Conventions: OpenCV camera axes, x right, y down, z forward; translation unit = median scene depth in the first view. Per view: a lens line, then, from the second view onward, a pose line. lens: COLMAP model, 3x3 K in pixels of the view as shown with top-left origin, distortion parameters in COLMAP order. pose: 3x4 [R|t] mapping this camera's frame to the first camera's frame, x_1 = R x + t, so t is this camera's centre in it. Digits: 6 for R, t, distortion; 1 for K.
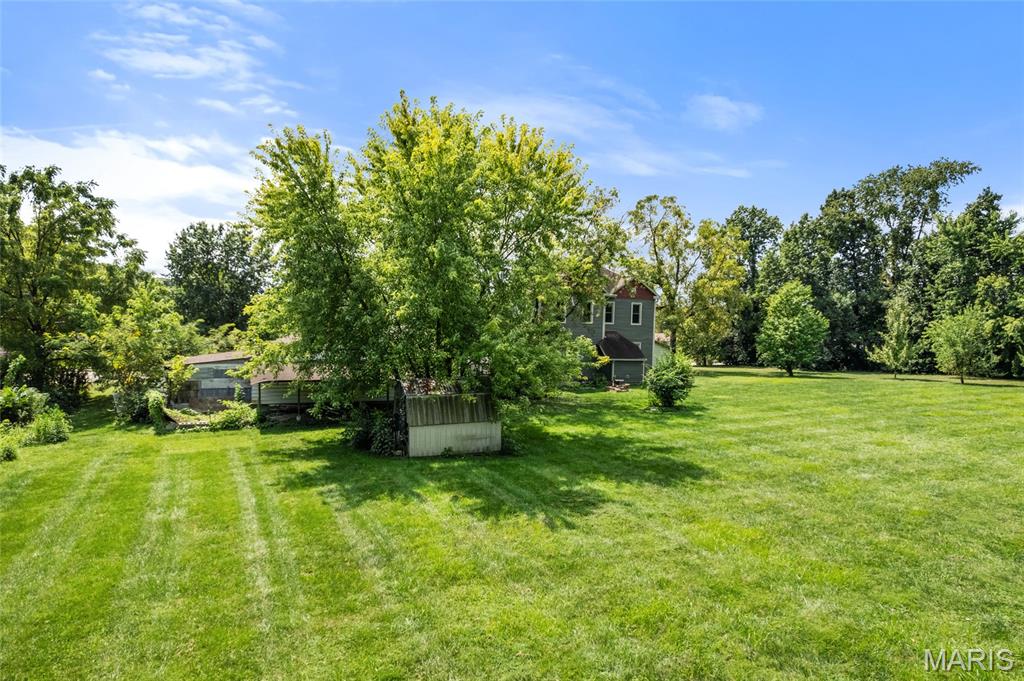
lens RADIAL K [[645.9, 0, 498.6], [0, 645.9, 345.3], [0, 0, 1]] dist [-0.069052, 0.055997]
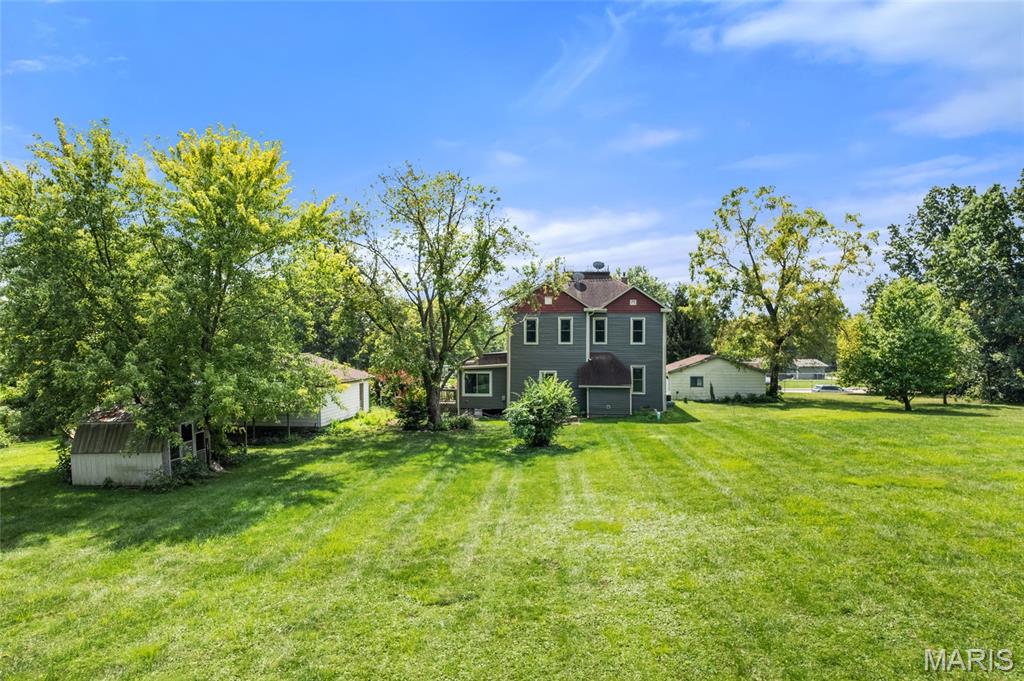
lens RADIAL K [[645.9, 0, 498.6], [0, 645.9, 345.3], [0, 0, 1]] dist [-0.069052, 0.055997]
pose [[0.920456, -0.017612, -0.390449, 0.379888], [0.002549, 0.999233, -0.039064, 0.001435], [0.390837, 0.034961, 0.919796, 0.173037]]
